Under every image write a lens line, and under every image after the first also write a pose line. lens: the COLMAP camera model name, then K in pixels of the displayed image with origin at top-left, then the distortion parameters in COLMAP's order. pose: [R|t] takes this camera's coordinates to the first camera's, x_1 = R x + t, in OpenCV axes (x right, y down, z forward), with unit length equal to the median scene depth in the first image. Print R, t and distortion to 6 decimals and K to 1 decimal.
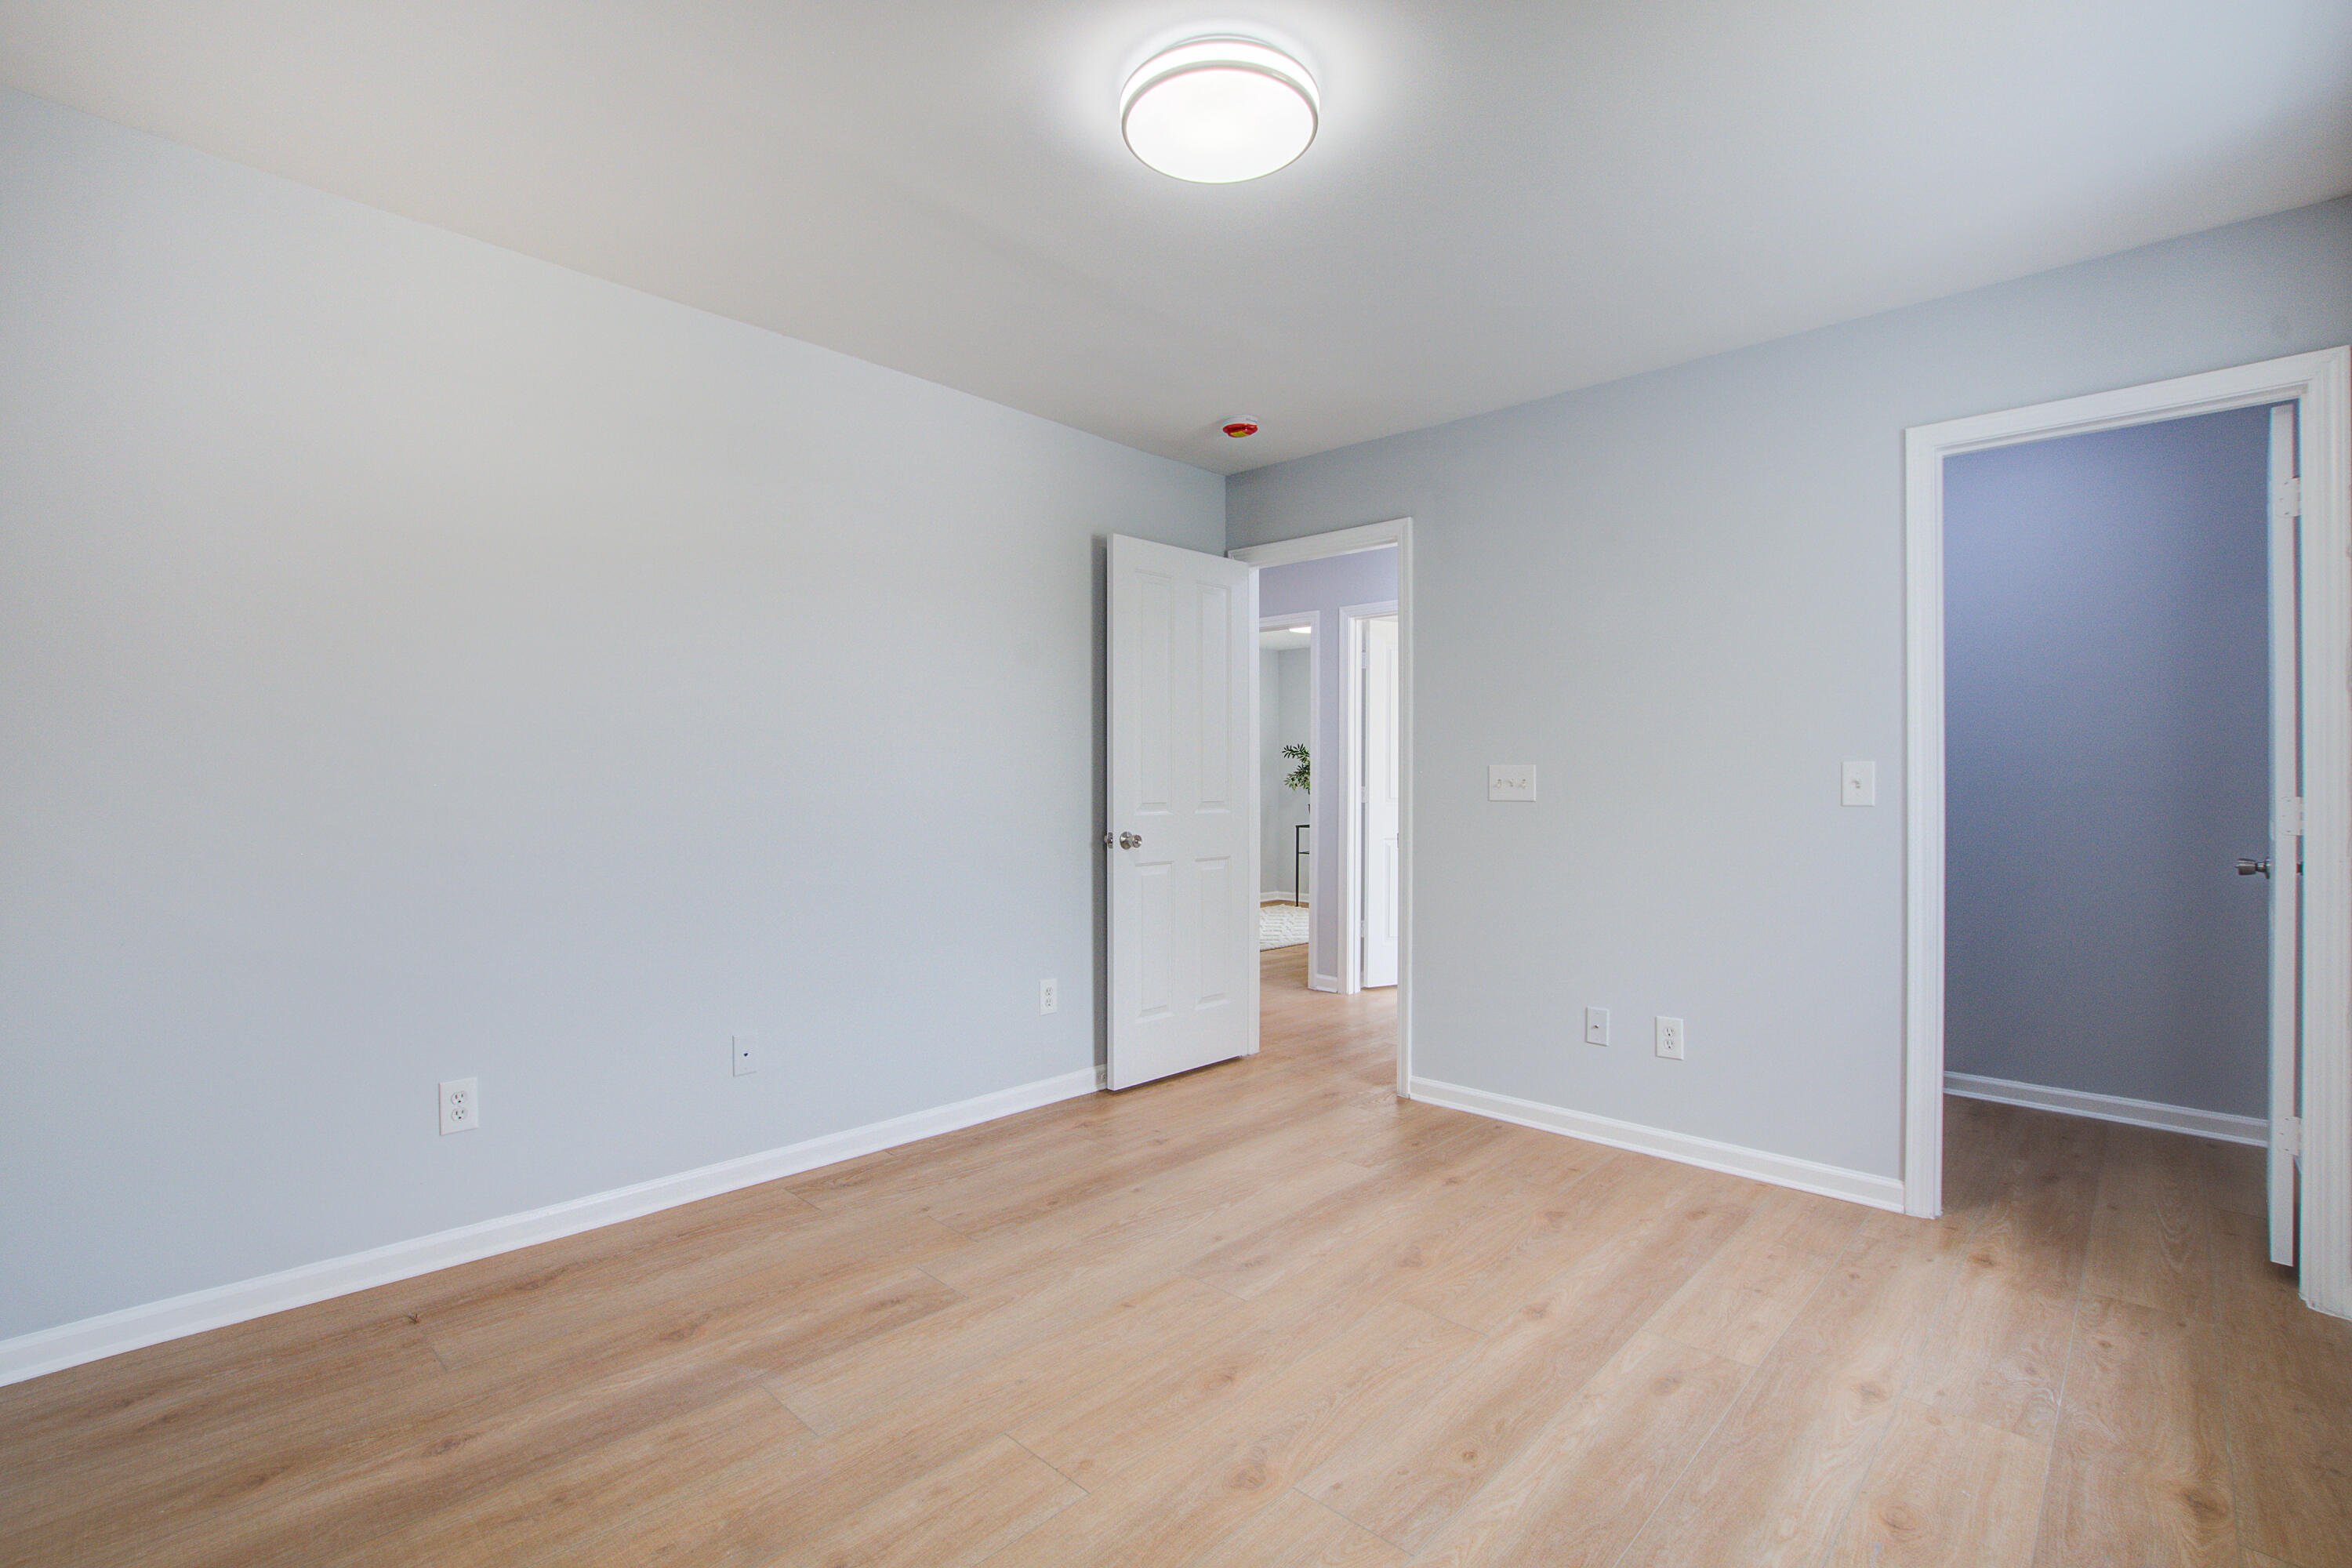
lens RADIAL K [[1051.0, 0, 1179.4], [0, 1051.0, 777.2], [0, 0, 1]] dist [-0.030059, 0.004558]
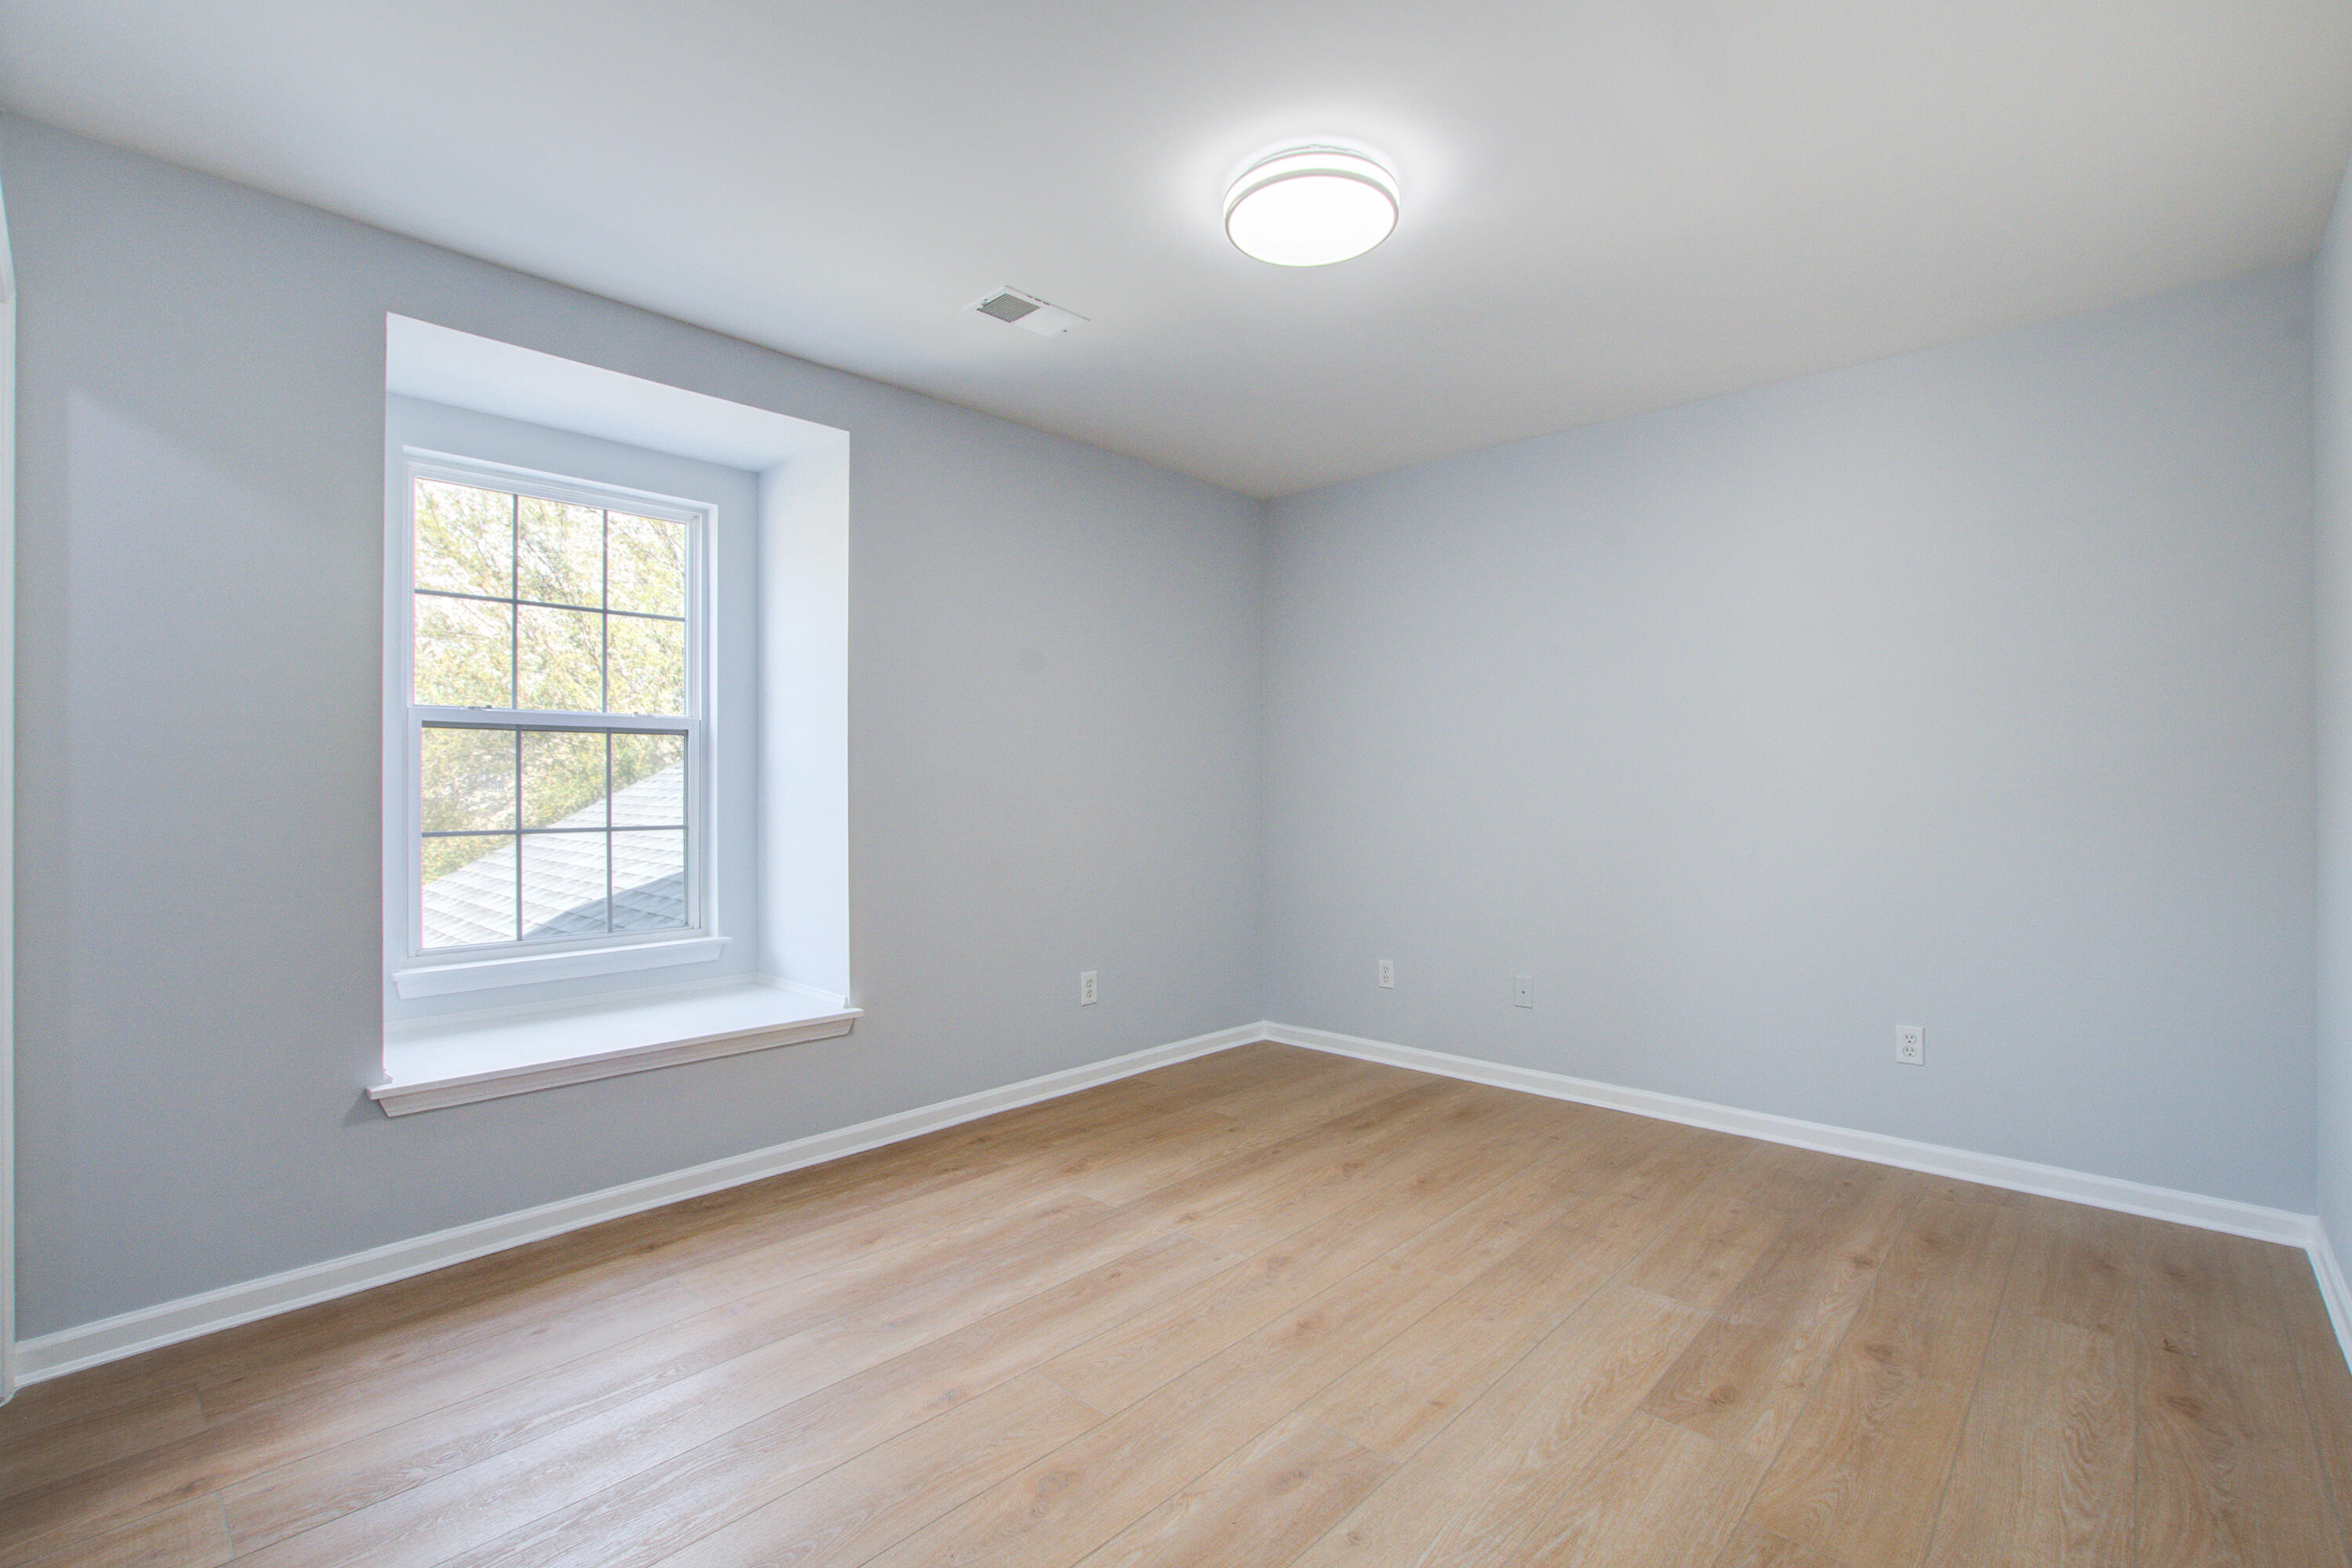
lens RADIAL K [[1051.0, 0, 1183.8], [0, 1051.0, 791.3], [0, 0, 1]] dist [-0.030059, 0.004558]
pose [[-0.999845, -0.002377, -0.017464, 0.188801], [-0.002407, 0.999996, 0.001699, 0.020718], [0.017460, 0.001741, -0.999846, 2.057420]]
